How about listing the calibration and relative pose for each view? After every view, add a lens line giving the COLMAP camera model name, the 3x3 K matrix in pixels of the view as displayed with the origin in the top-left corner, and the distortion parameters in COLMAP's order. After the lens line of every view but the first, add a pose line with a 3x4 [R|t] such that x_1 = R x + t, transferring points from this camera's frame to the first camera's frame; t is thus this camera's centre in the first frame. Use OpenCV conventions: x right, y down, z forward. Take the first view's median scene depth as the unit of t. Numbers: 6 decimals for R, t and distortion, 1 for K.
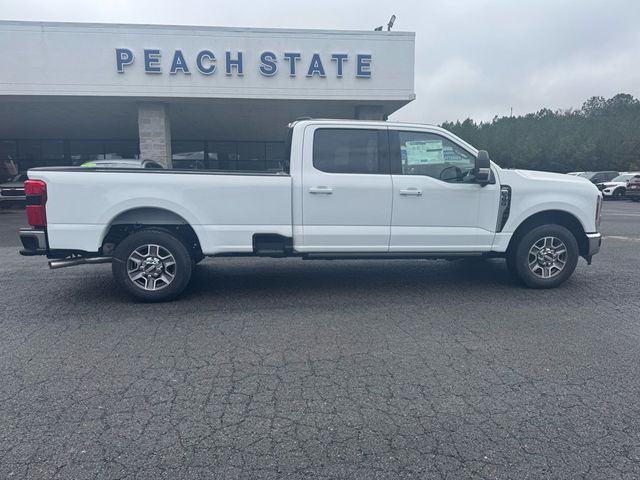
lens RADIAL K [[443.5, 0, 320.0], [0, 443.5, 240.0], [0, 0, 1]] dist [0.049264, -0.055493]
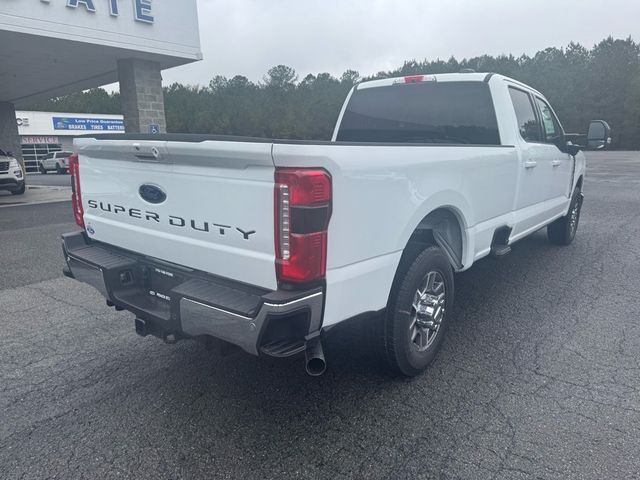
lens RADIAL K [[443.5, 0, 320.0], [0, 443.5, 240.0], [0, 0, 1]] dist [0.049264, -0.055493]
pose [[0.722940, -0.153507, 0.673642, -0.286225], [0.113531, 0.988146, 0.103335, -0.034969], [-0.681519, 0.001774, 0.731798, 0.226911]]
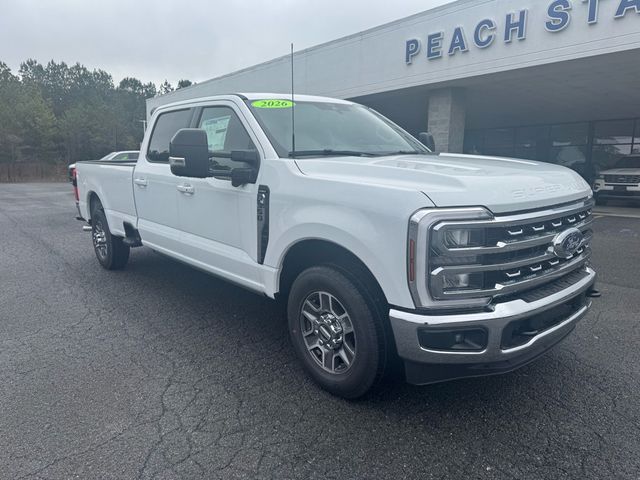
lens RADIAL K [[459.5, 0, 320.0], [0, 459.5, 240.0], [0, 0, 1]] dist [0.003202, 0.001226]
pose [[0.553979, 0.137230, -0.821143, 0.348870], [-0.121104, 0.989113, 0.083600, -0.040829], [0.823675, 0.053131, 0.564567, 0.261941]]
